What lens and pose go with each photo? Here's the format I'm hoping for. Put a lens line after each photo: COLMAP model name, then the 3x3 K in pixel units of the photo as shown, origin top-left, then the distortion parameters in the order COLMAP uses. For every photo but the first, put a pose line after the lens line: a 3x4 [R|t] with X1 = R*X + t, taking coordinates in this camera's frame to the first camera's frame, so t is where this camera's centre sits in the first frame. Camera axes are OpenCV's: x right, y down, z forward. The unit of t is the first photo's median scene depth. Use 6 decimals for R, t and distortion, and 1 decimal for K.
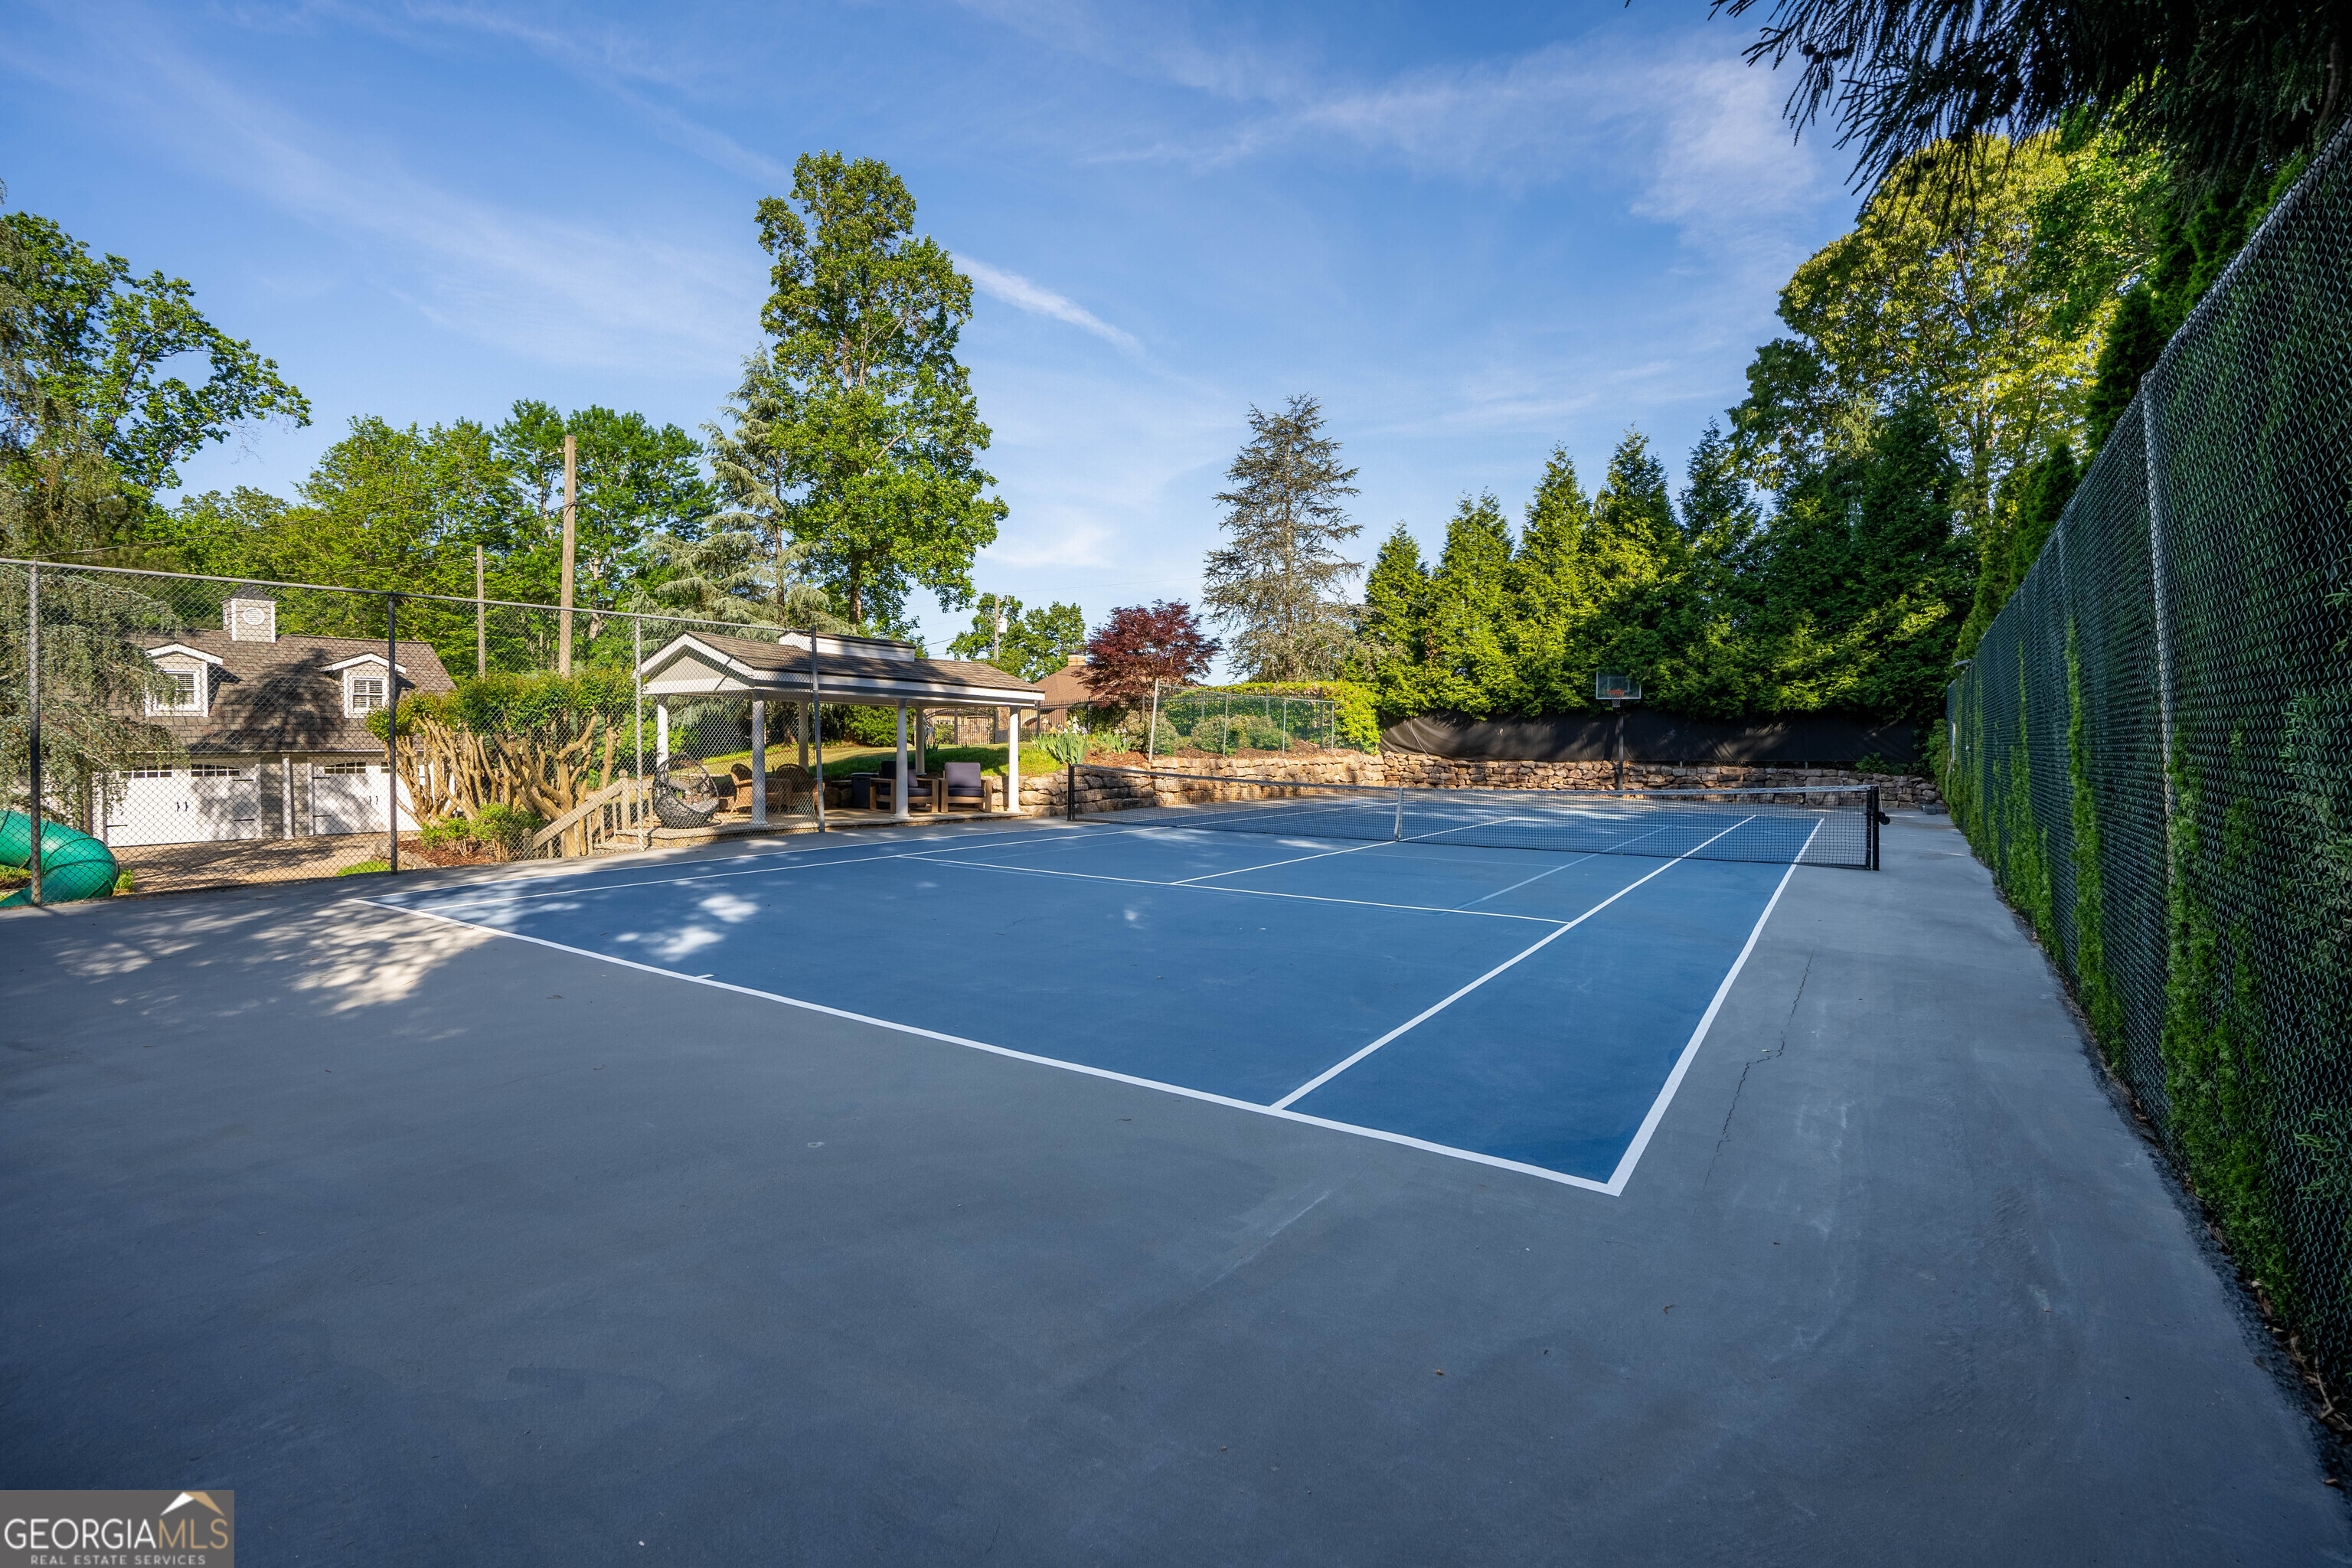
lens RADIAL K [[1073.9, 0, 1133.2], [0, 1073.9, 781.9], [0, 0, 1]] dist [-0.038763, 0.010773]
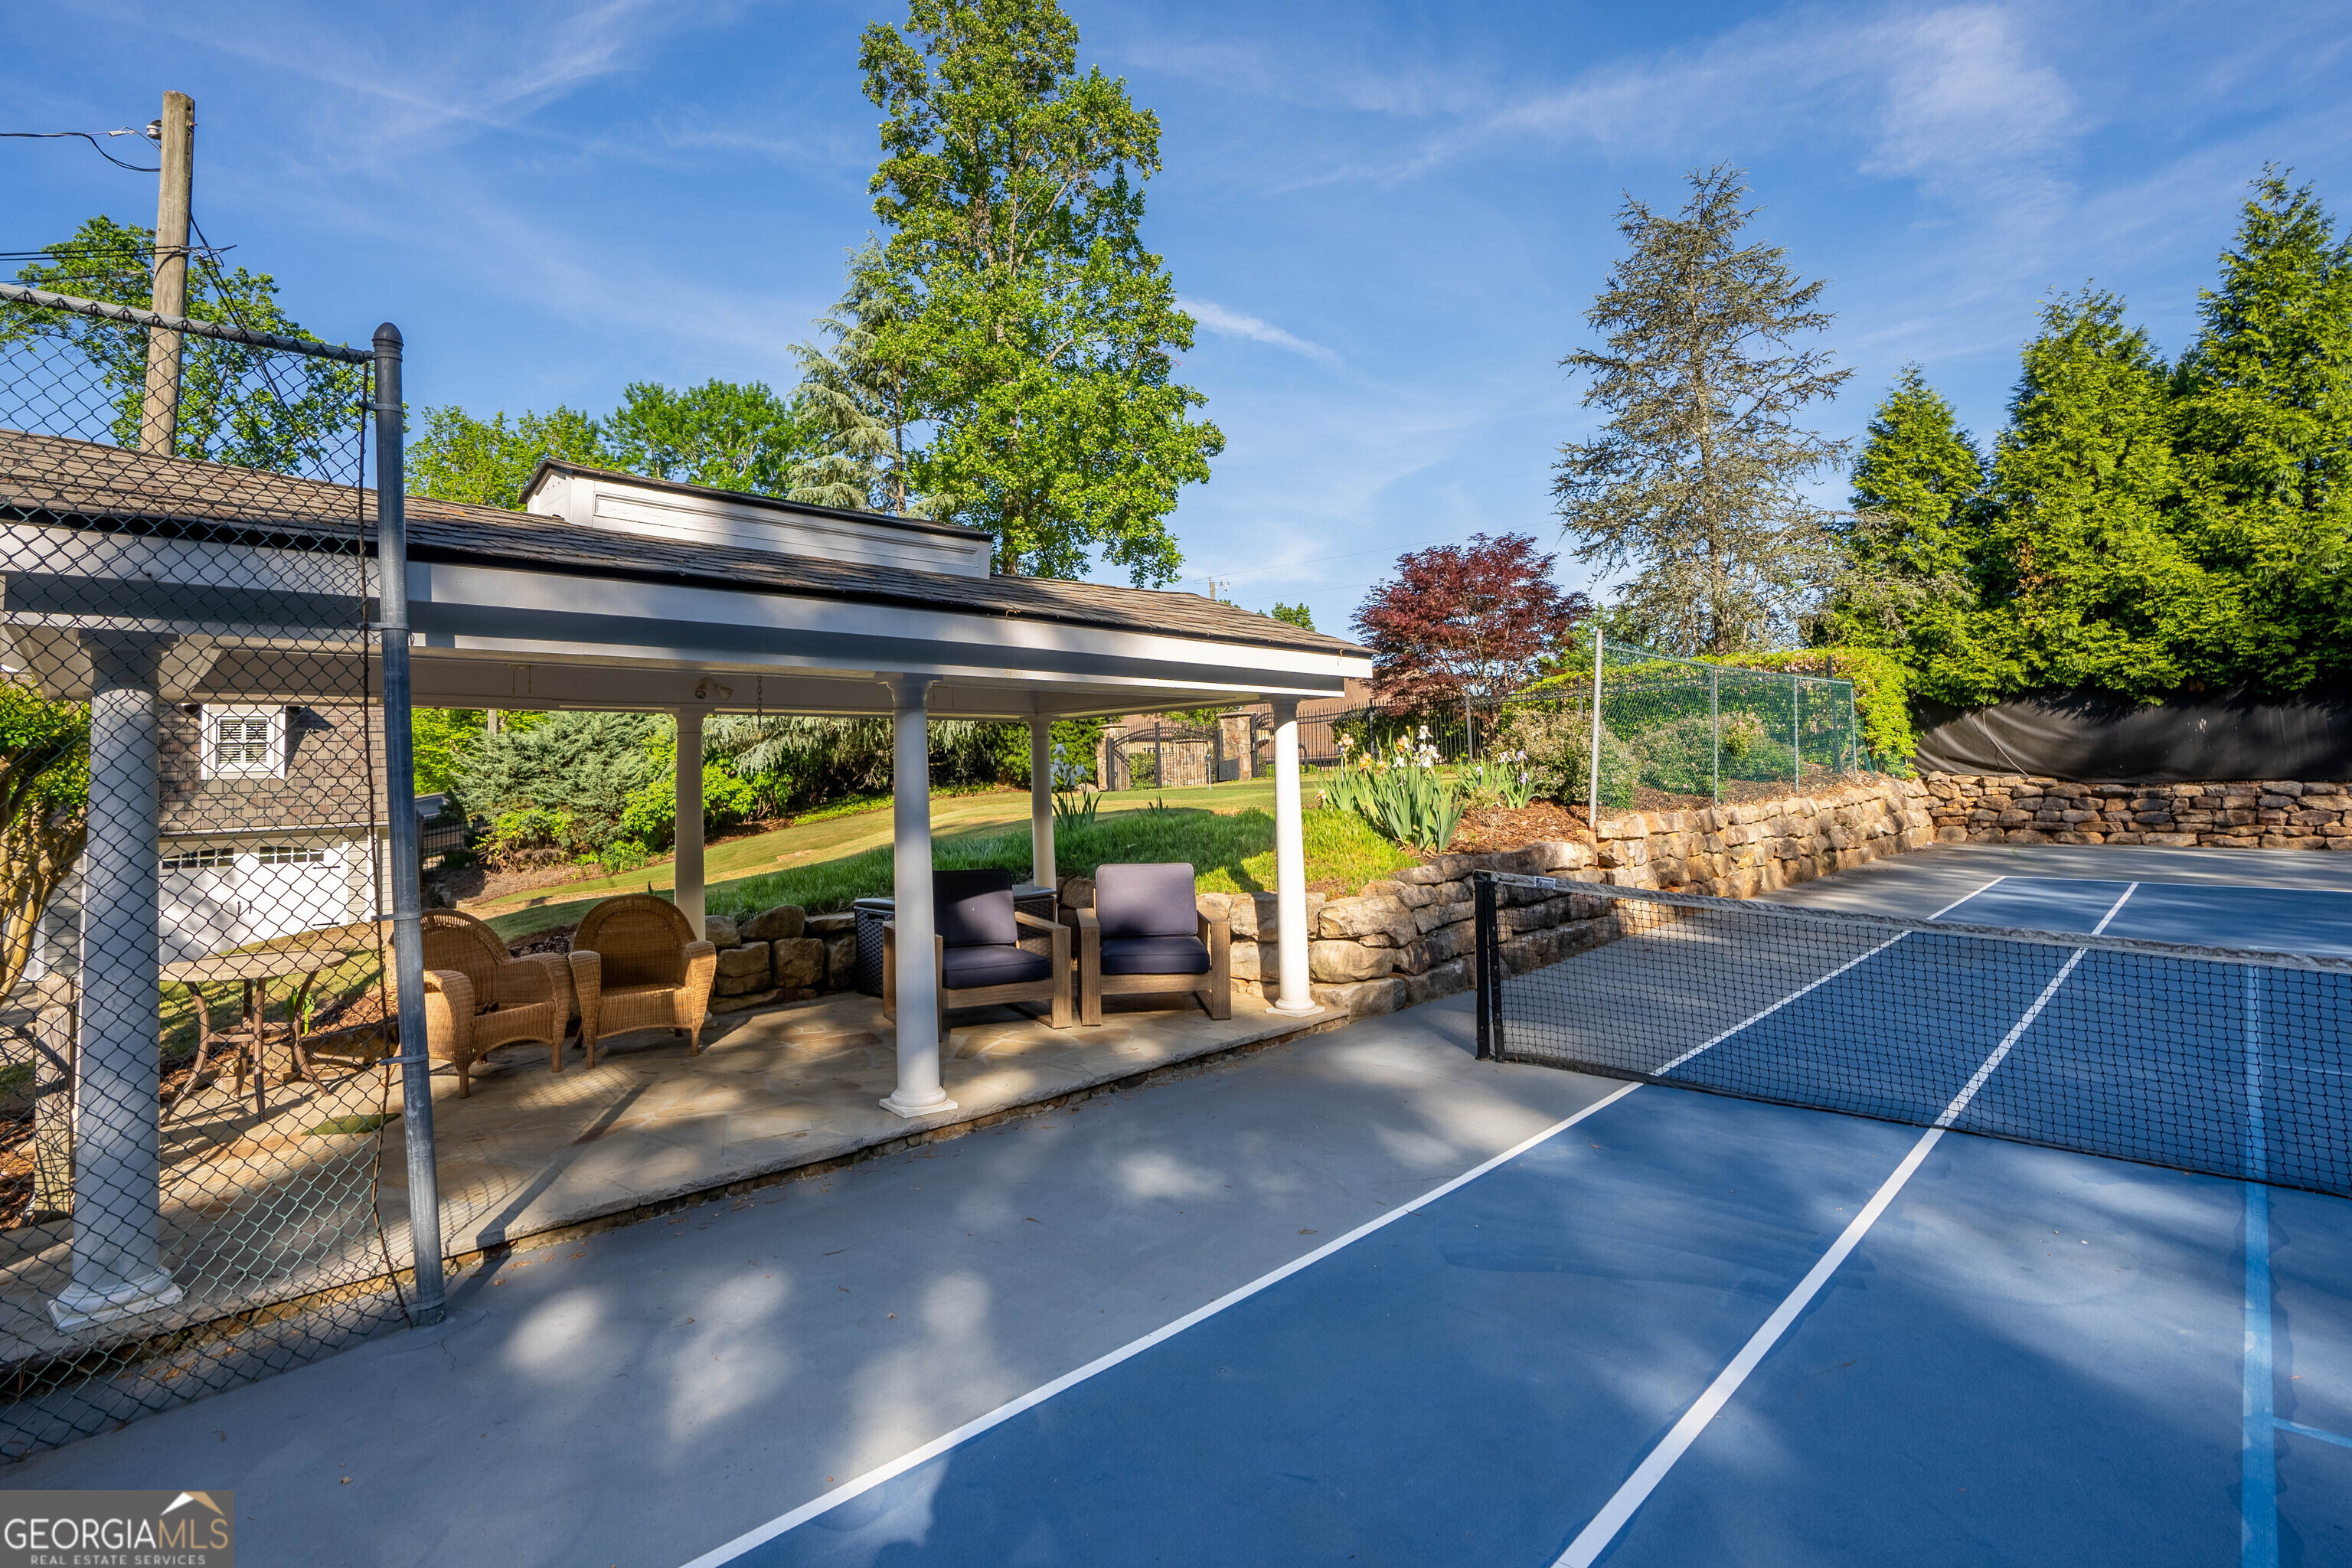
lens RADIAL K [[1144.5, 0, 1147.6], [0, 1144.5, 705.1], [0, 0, 1]] dist [-0.029696, 0.000106]
pose [[0.982304, -0.046812, -0.181348, -0.048744], [0.030162, 0.995162, -0.093503, -0.019795], [0.184847, 0.086378, 0.978964, 0.351502]]
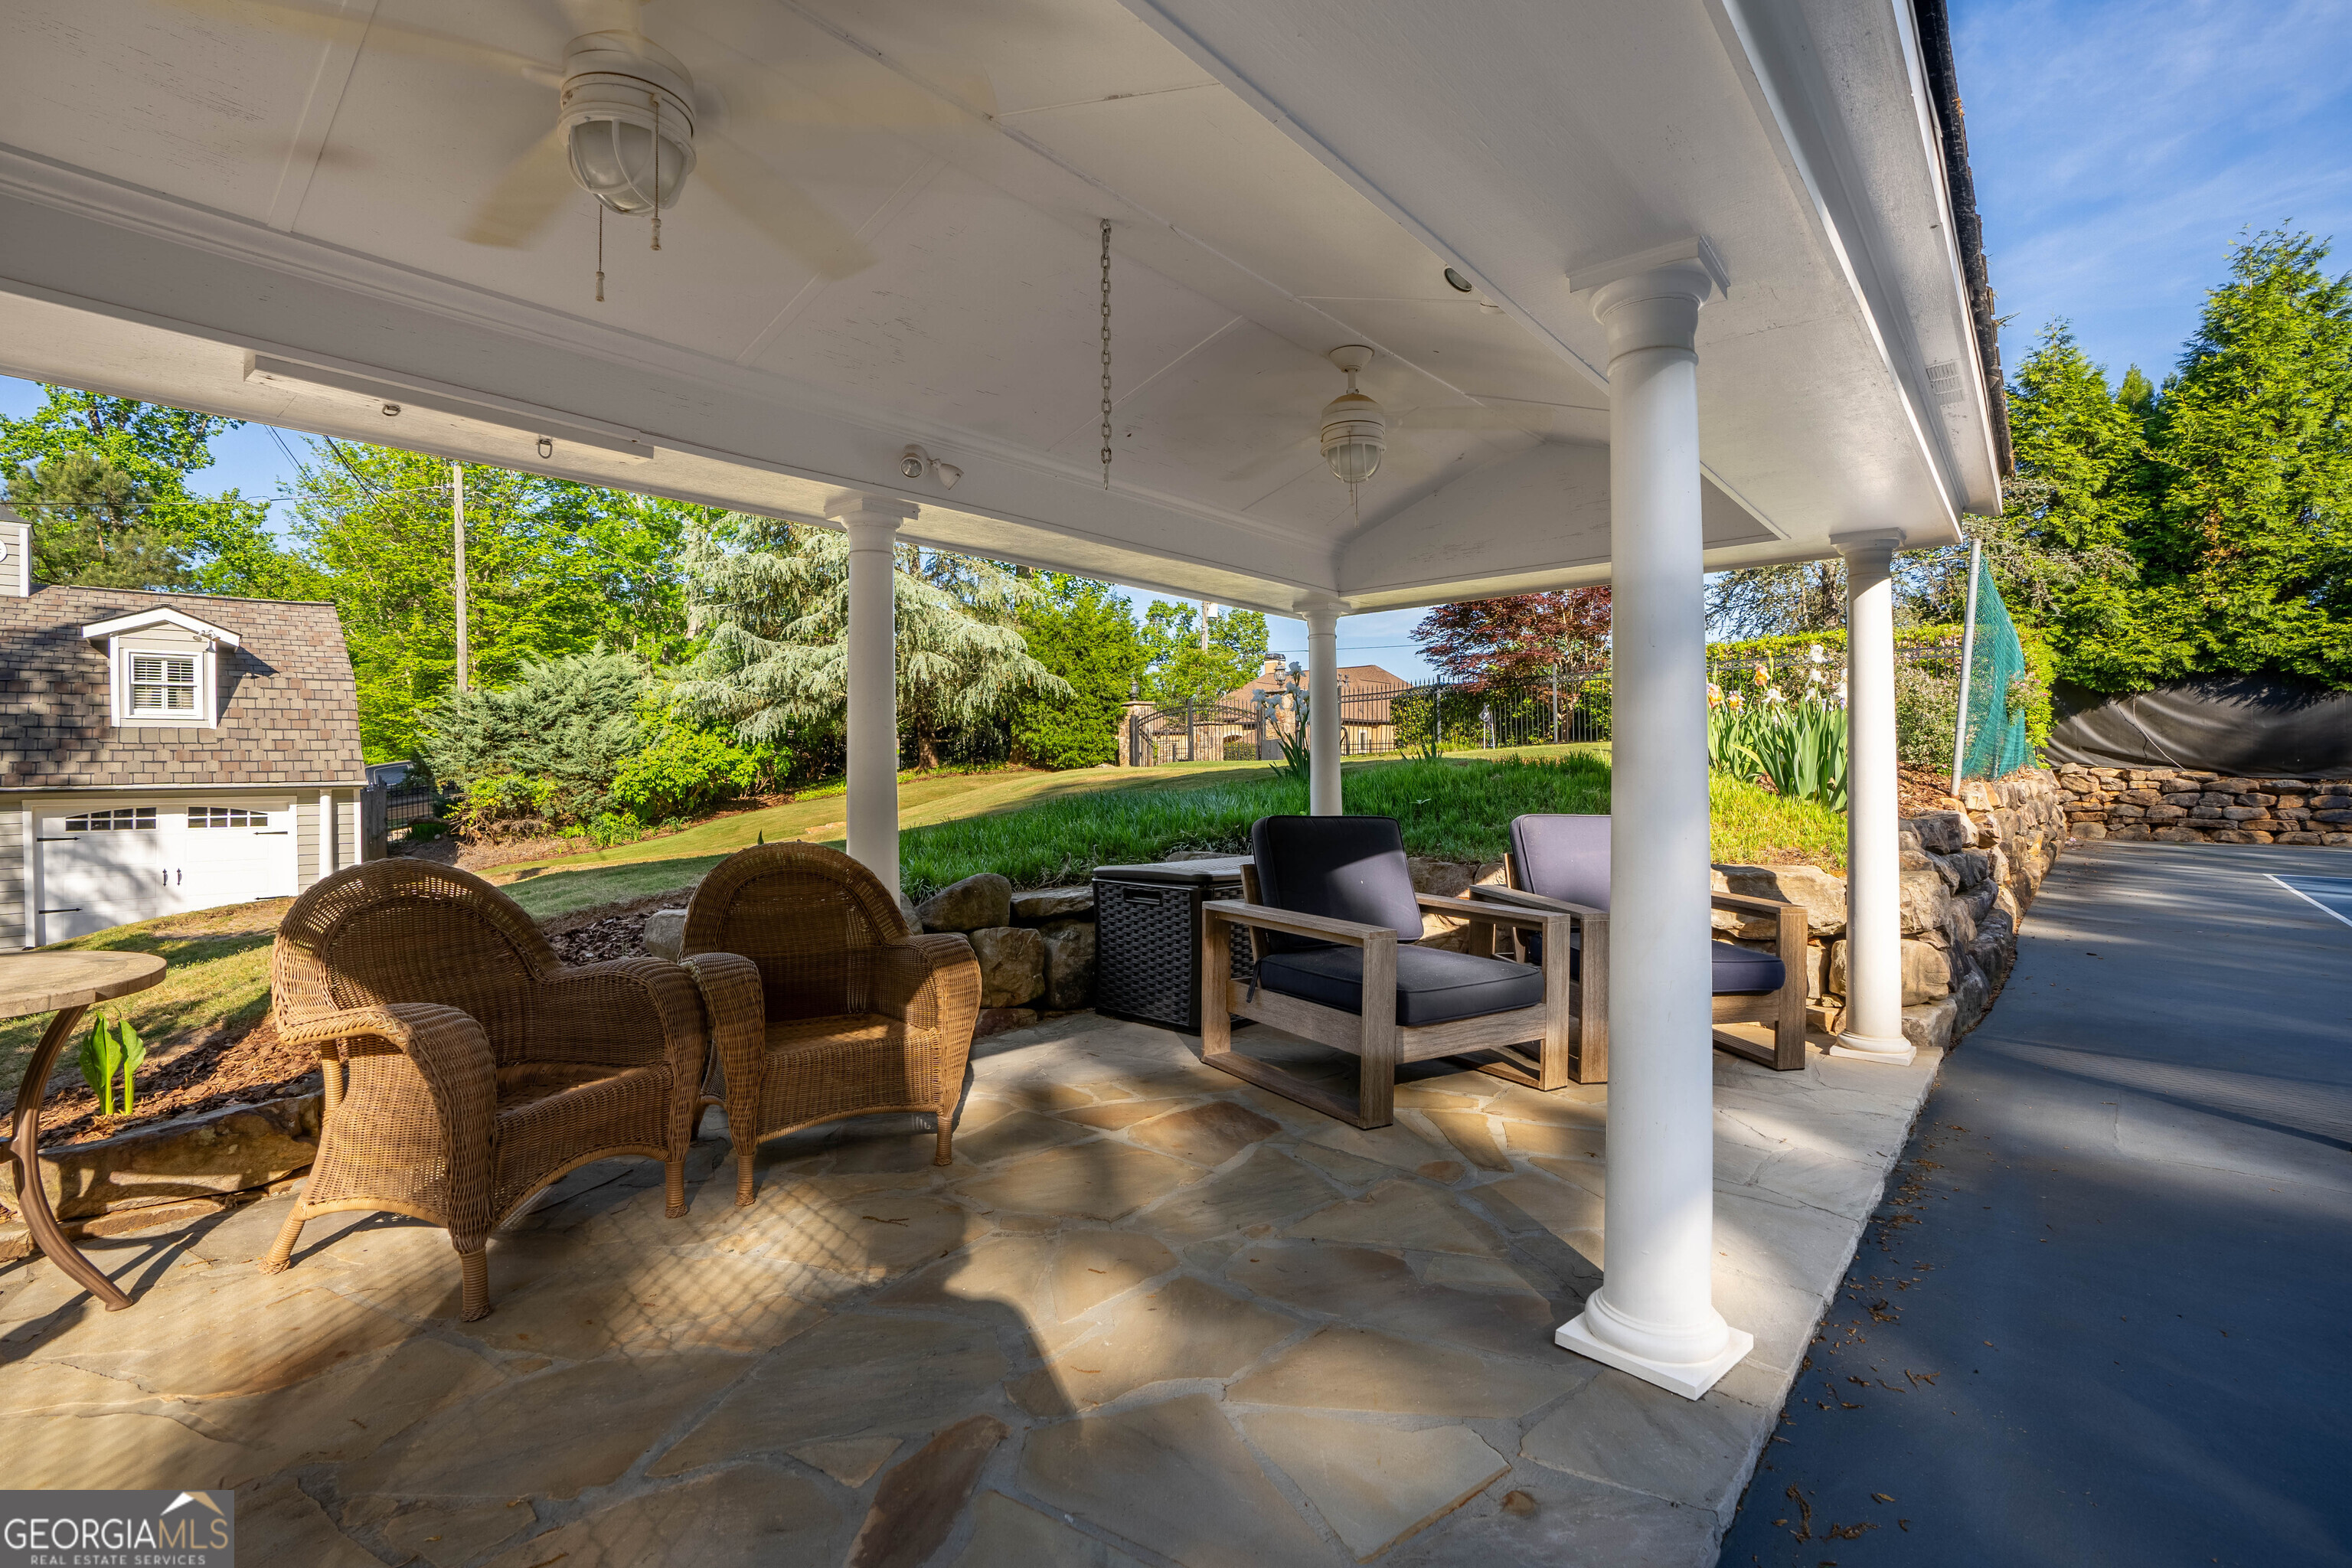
lens RADIAL K [[1073.9, 0, 1133.2], [0, 1073.9, 781.9], [0, 0, 1]] dist [-0.038763, 0.010773]
pose [[0.990178, -0.013114, -0.139193, -0.127280], [0.009743, 0.999643, -0.024870, -0.011185], [0.139470, 0.023269, 0.989953, 0.437340]]
